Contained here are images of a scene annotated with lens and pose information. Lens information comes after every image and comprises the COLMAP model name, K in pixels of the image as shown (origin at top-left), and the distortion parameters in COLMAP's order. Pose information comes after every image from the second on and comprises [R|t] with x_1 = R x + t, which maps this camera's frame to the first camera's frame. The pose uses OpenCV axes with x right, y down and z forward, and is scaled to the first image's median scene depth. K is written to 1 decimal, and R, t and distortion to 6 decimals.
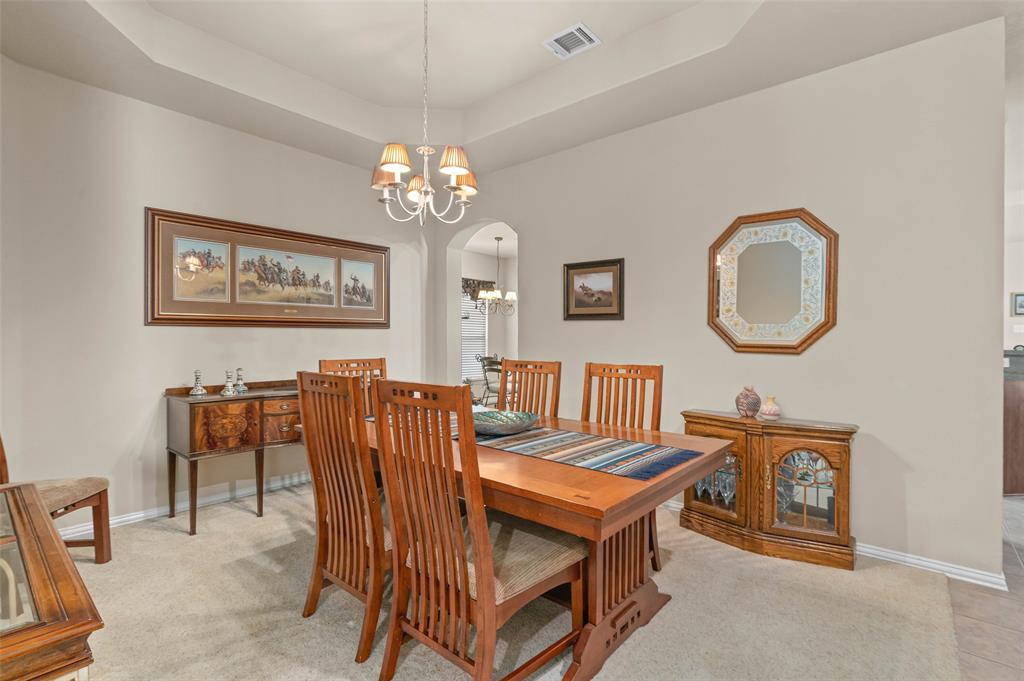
lens RADIAL K [[473.1, 0, 512.0], [0, 473.1, 340.5], [0, 0, 1]] dist [-0.045448, -0.000141]
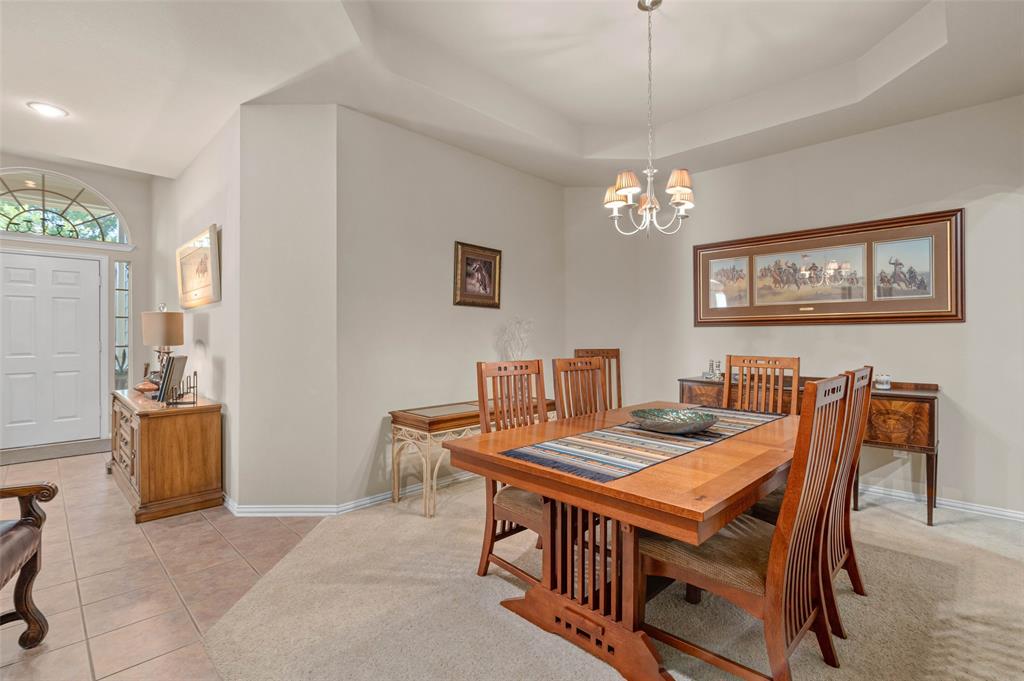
lens RADIAL K [[473.7, 0, 518.1], [0, 473.7, 333.6], [0, 0, 1]] dist [-0.001030, -0.000480]
pose [[-0.054562, -0.009144, -0.998469, 0.610437], [-0.005557, 0.999945, -0.008854, 0.002960], [0.998495, 0.005065, -0.054610, 0.453515]]
